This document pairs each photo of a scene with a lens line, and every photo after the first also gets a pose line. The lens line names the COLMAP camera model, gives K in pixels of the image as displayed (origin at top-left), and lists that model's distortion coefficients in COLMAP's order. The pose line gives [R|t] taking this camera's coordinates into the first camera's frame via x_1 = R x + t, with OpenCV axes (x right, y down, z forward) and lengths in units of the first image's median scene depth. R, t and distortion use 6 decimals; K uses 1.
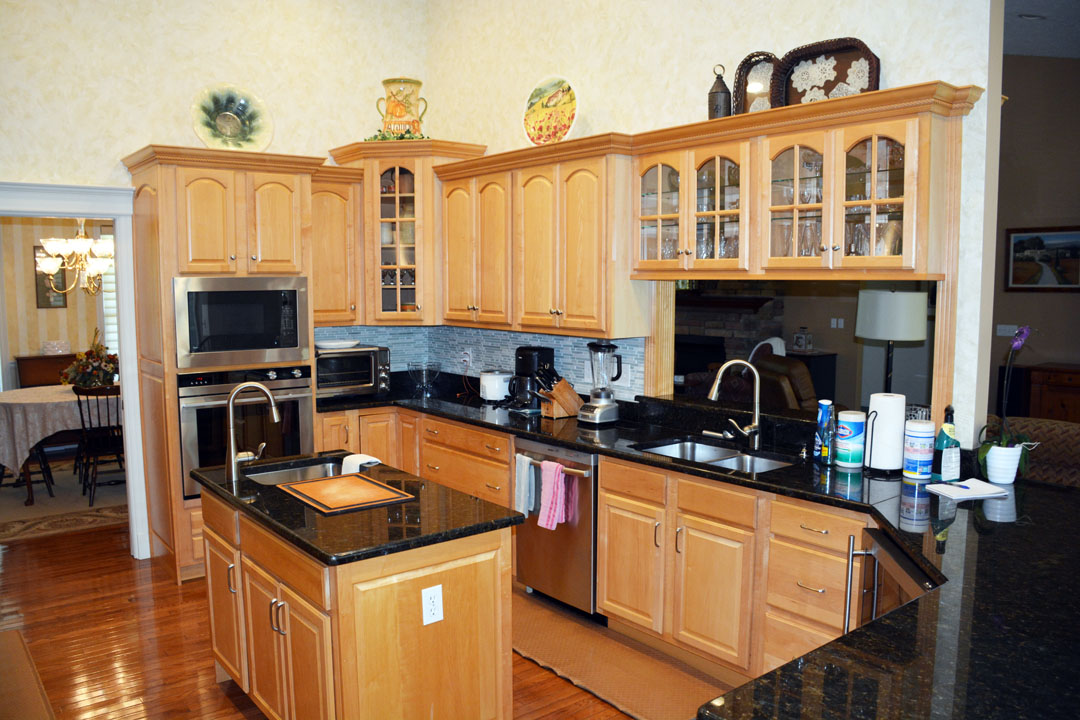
lens RADIAL K [[840.0, 0, 532.8], [0, 840.0, 363.3], [0, 0, 1]] dist [-0.145934, 0.081132]
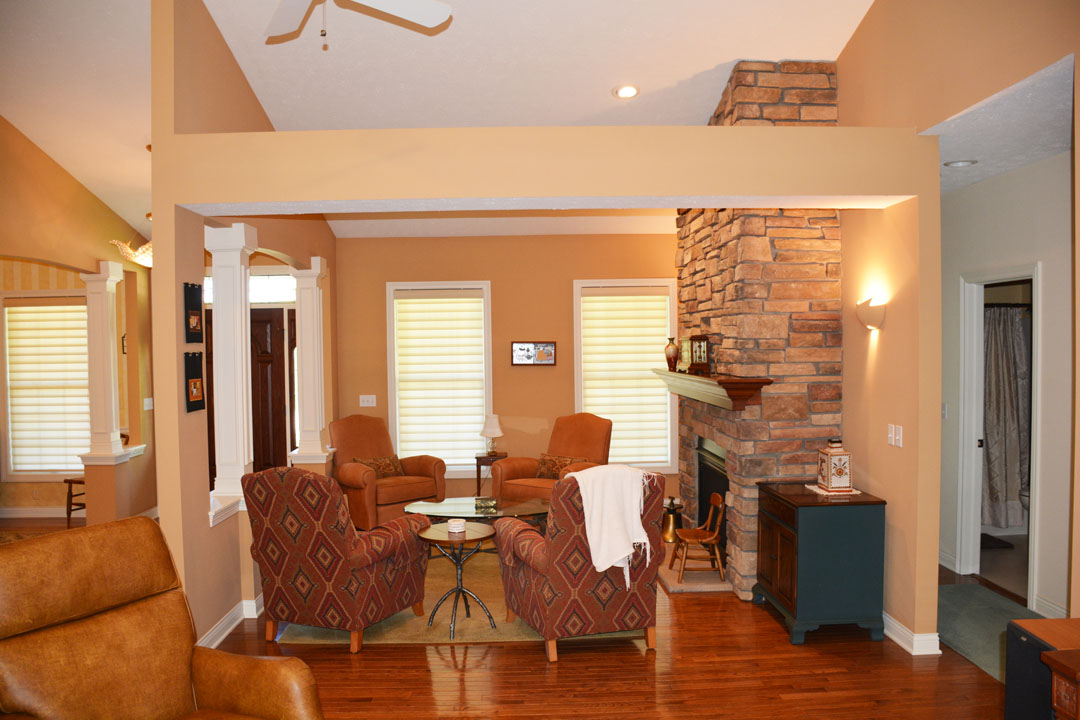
lens RADIAL K [[840.0, 0, 567.0], [0, 840.0, 356.9], [0, 0, 1]] dist [-0.145934, 0.081132]
pose [[0.807387, -0.001811, -0.590019, 1.139625], [-0.045221, 0.996864, -0.064942, -0.125040], [0.588287, 0.079114, 0.804773, 1.190181]]
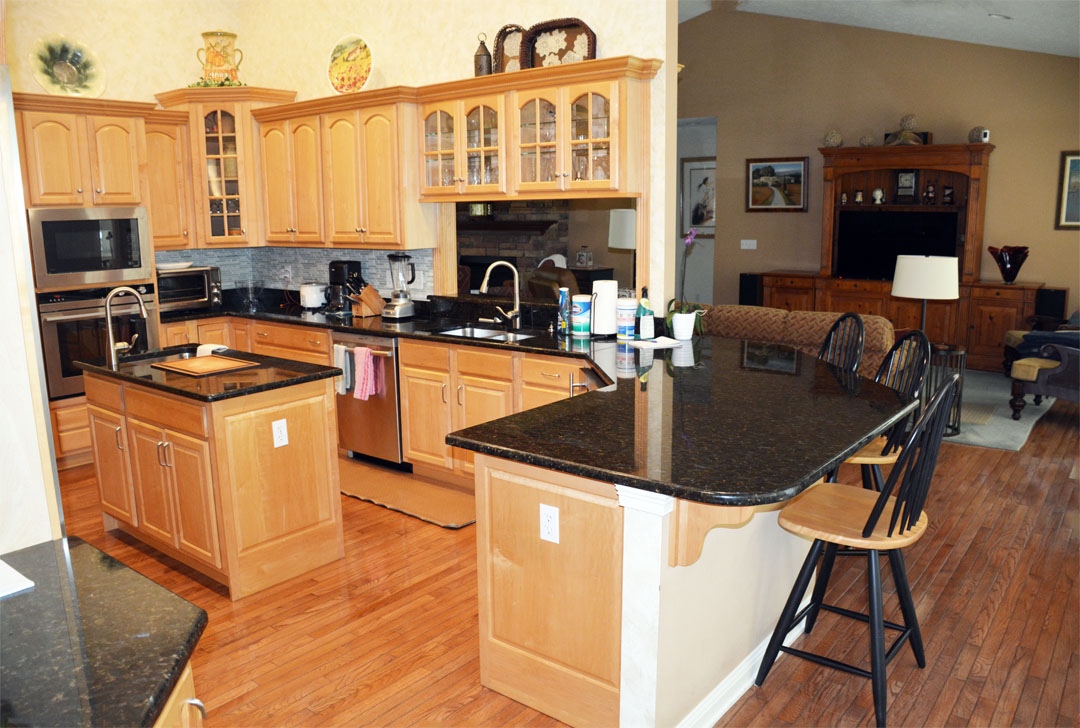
lens RADIAL K [[833.1, 0, 536.8], [0, 833.1, 368.1], [0, 0, 1]] dist [-0.151932, 0.097088]
pose [[0.973836, -0.052303, 0.221151, 0.000883], [0.032616, 0.995247, 0.091758, 0.039027], [-0.224899, -0.082144, 0.970913, -0.262353]]
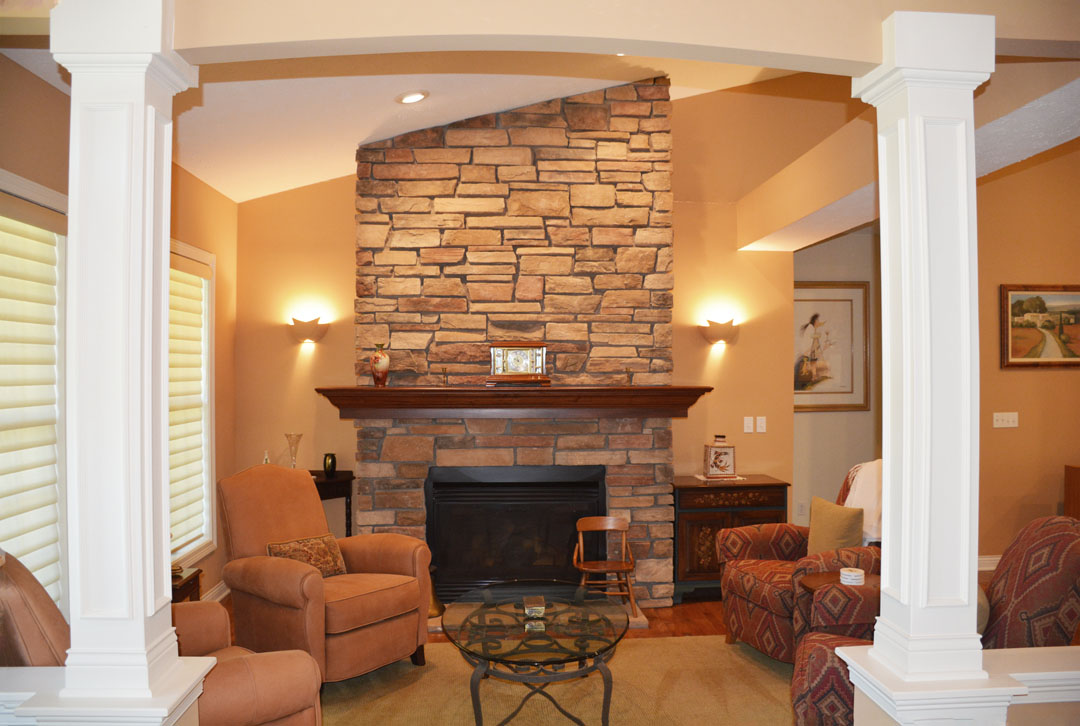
lens RADIAL K [[840.0, 0, 543.7], [0, 840.0, 361.6], [0, 0, 1]] dist [-0.145934, 0.081132]
pose [[0.578643, 0.004790, 0.815567, -0.522944], [0.080863, 0.994719, -0.063214, -0.158859], [-0.811562, 0.102528, 0.575200, 1.770606]]
